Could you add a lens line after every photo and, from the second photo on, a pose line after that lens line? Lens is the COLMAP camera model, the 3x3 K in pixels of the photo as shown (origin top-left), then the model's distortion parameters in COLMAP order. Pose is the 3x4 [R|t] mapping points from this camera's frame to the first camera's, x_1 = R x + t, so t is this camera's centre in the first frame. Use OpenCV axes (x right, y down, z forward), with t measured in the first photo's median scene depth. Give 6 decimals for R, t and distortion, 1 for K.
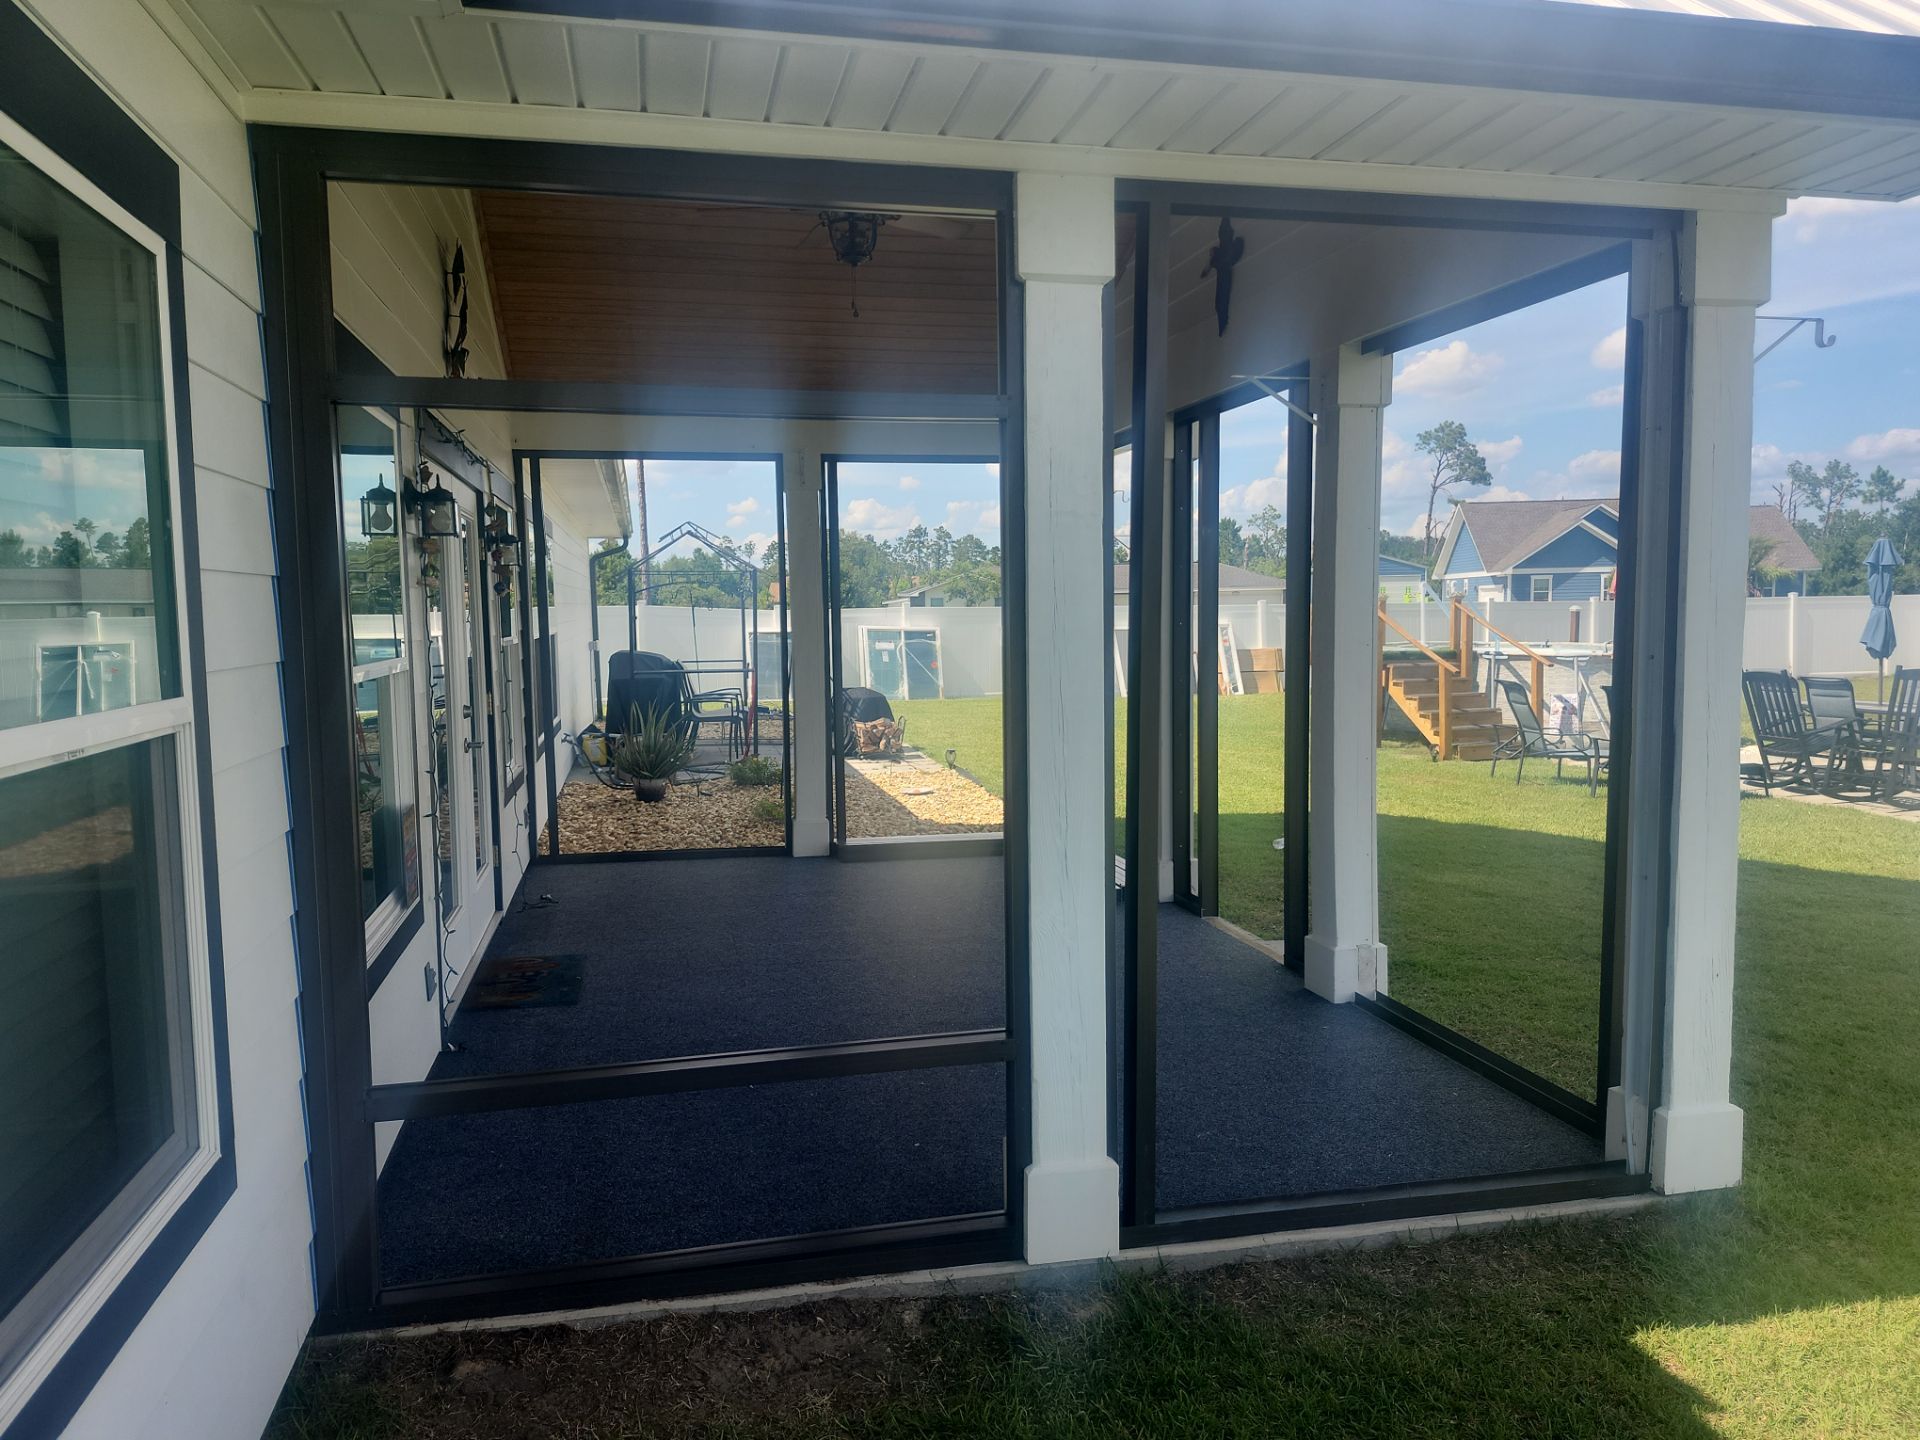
lens RADIAL K [[1331.4, 0, 961.0], [0, 1331.4, 708.9], [0, 0, 1]] dist [0.068810, -0.075917]
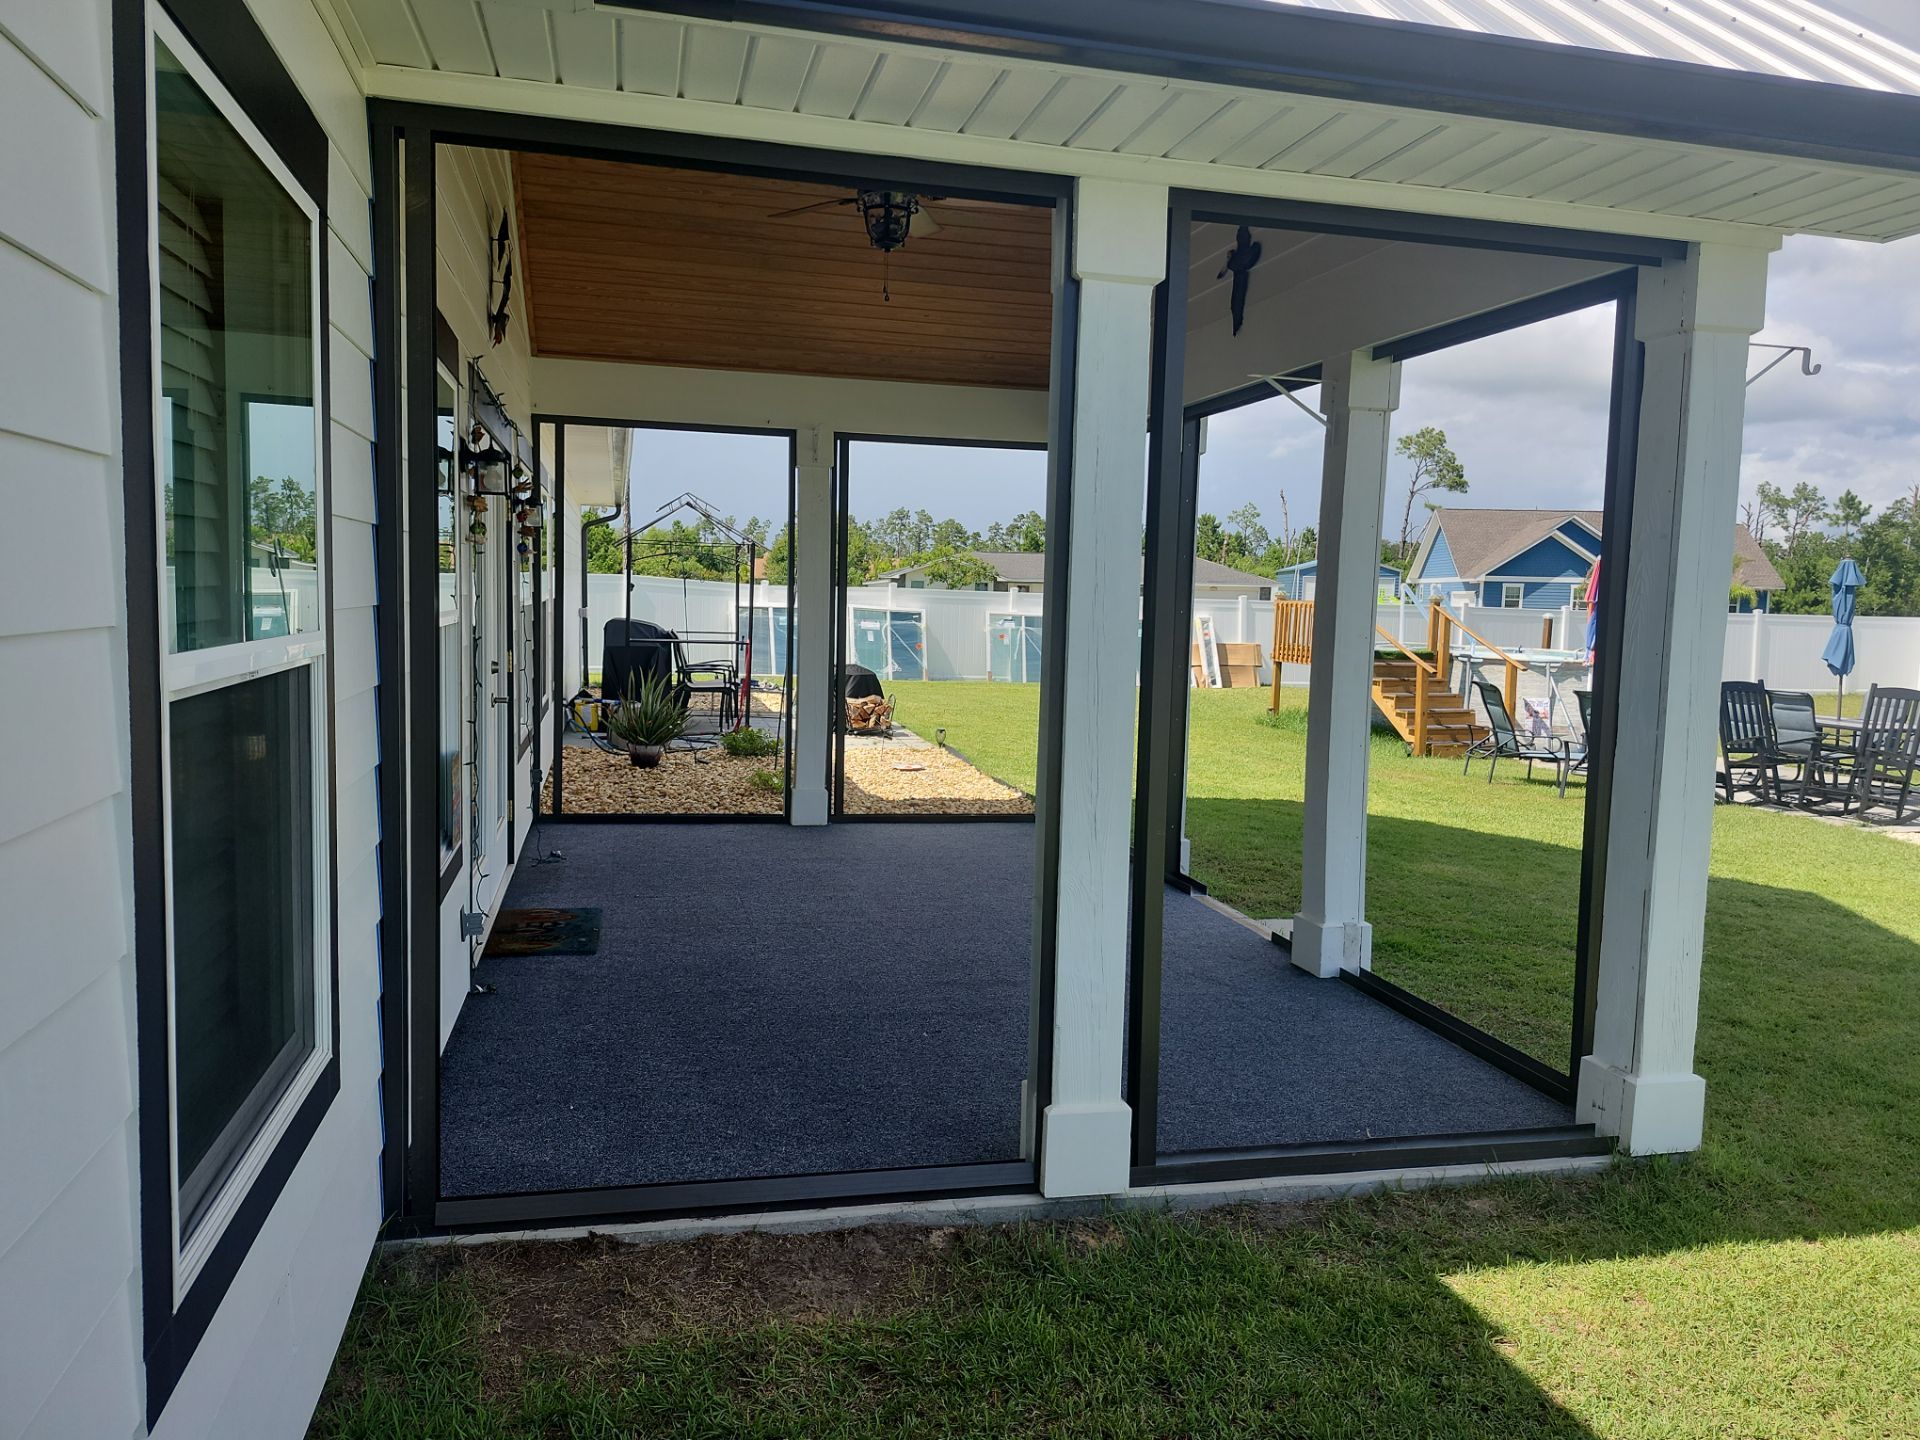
lens RADIAL K [[1323.4, 0, 975.6], [0, 1323.4, 702.8], [0, 0, 1]] dist [0.084665, -0.101633]
pose [[0.998810, 0.039526, 0.028586, -0.021617], [-0.039741, 0.999186, 0.006982, 0.005666], [-0.028287, -0.008109, 0.999567, -0.026001]]
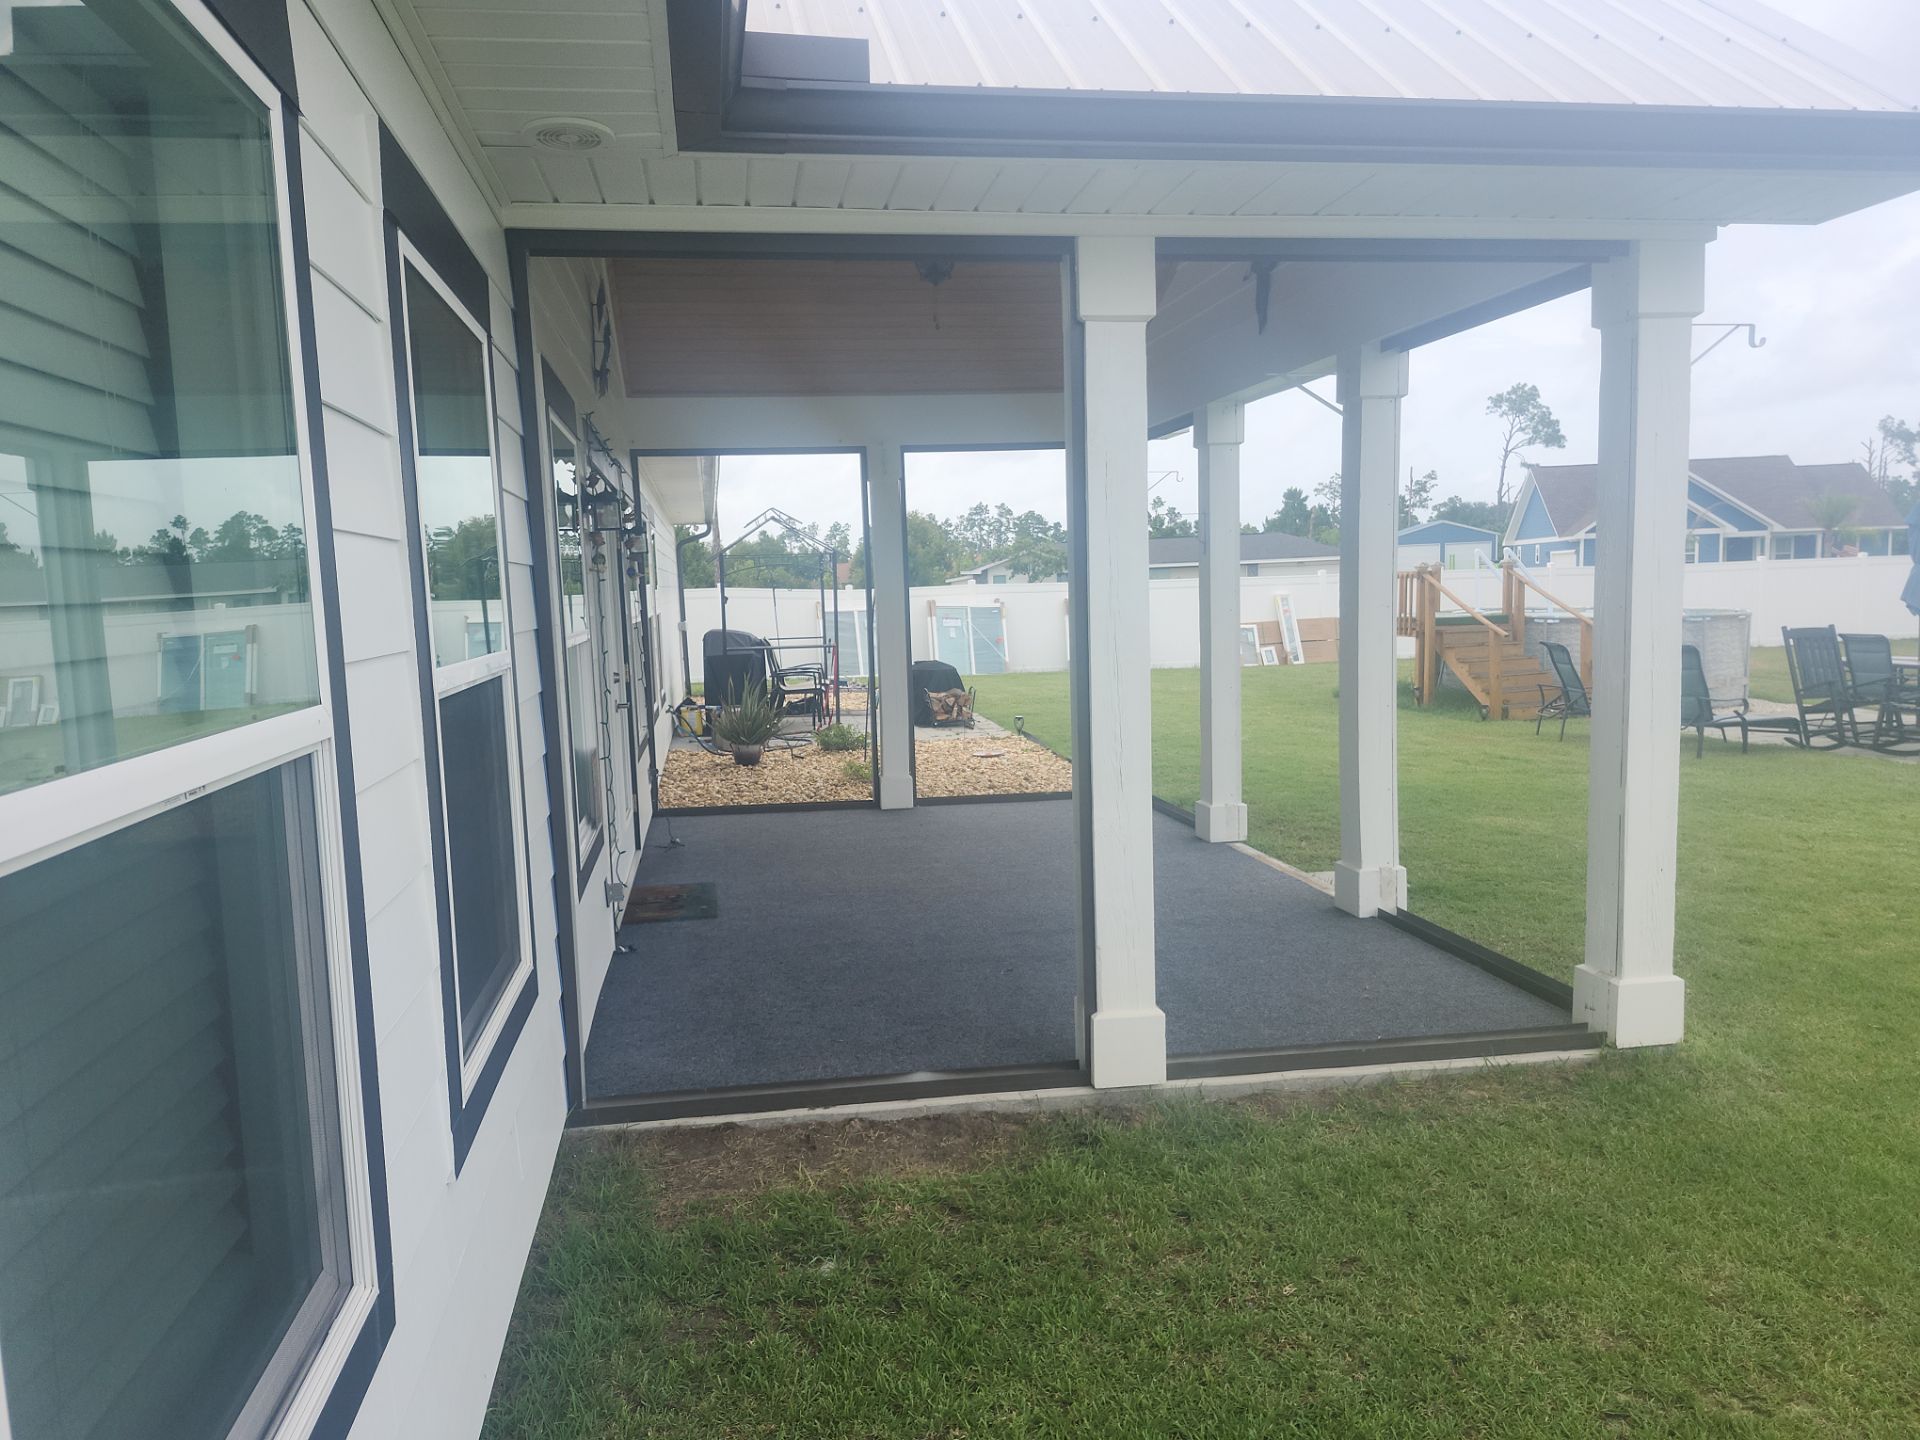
lens RADIAL K [[1301.8, 0, 951.8], [0, 1301.8, 724.4], [0, 0, 1]] dist [0.114100, -0.160291]
pose [[0.998323, -0.012660, -0.056495, -0.005028], [0.014377, 0.999444, 0.030085, 0.009785], [0.056082, -0.030847, 0.997950, -0.108875]]
